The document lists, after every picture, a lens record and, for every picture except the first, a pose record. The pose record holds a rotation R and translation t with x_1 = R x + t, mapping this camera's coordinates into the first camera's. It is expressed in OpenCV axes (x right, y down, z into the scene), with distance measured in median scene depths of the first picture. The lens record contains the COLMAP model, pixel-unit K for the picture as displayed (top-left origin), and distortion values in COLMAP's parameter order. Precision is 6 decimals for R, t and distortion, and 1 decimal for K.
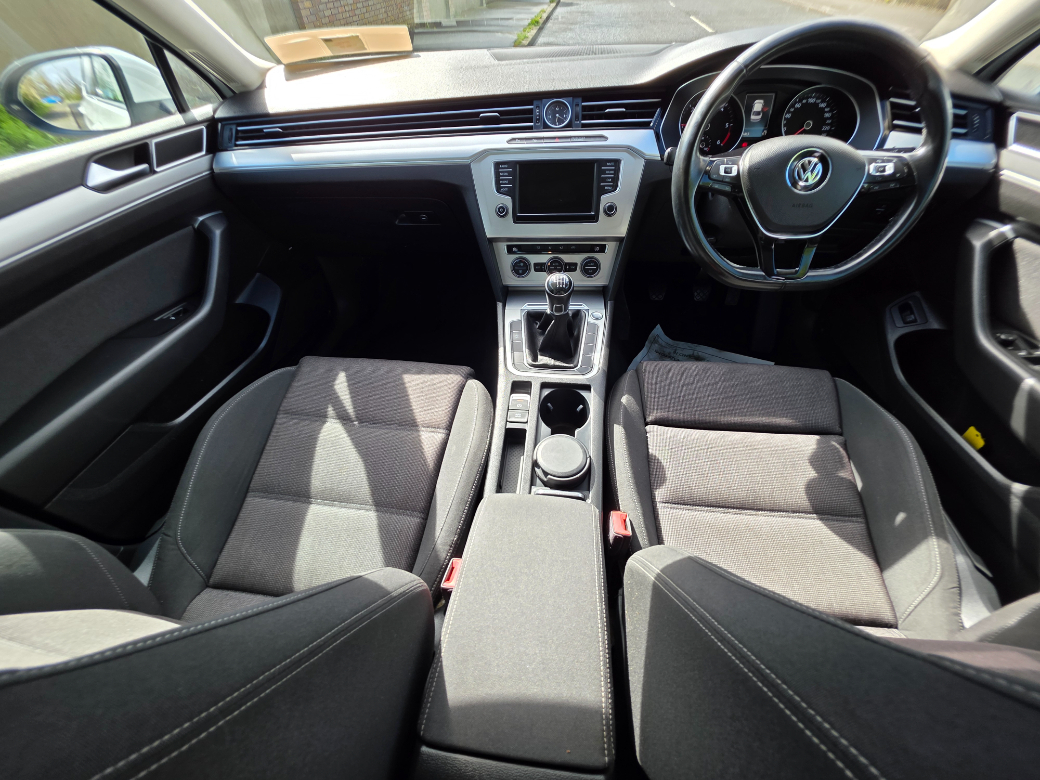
lens RADIAL K [[419.6, 0, 517.8], [0, 419.6, 388.5], [0, 0, 1]] dist [-0.002716, -0.000144]
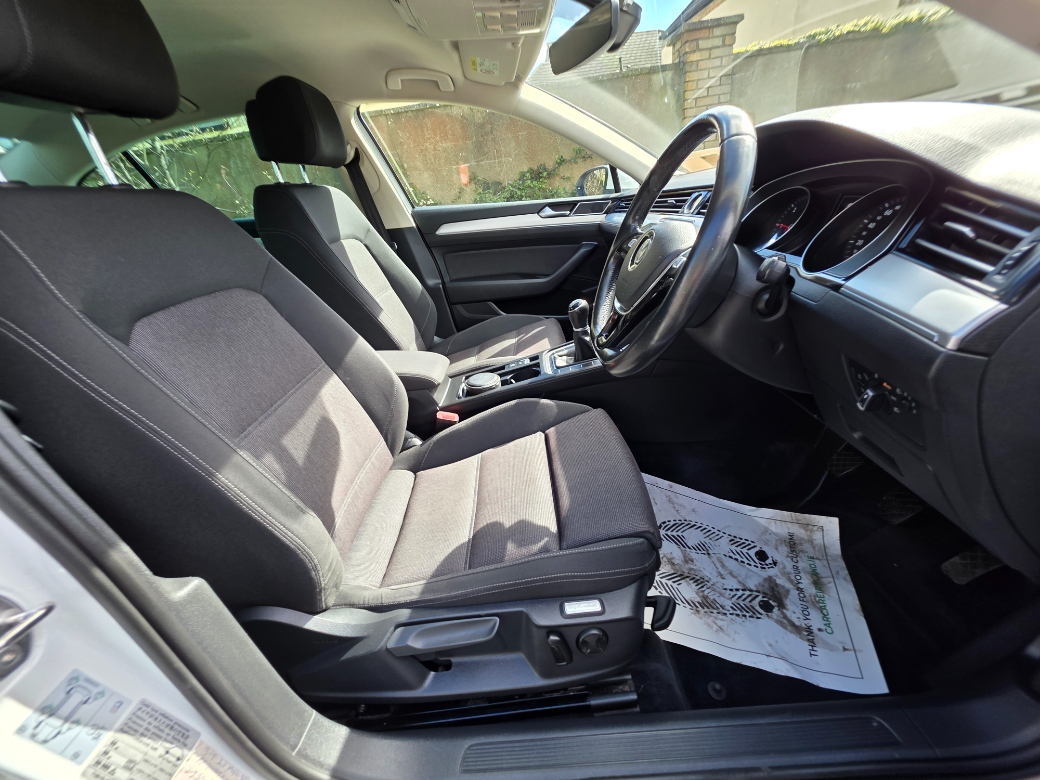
lens RADIAL K [[419.6, 0, 522.0], [0, 419.6, 391.0], [0, 0, 1]] dist [-0.002716, -0.000144]
pose [[0.131949, 0.446734, -0.884883, 1.091969], [-0.630717, 0.726509, 0.272730, -0.236568], [0.764713, 0.522124, 0.377625, 0.374790]]
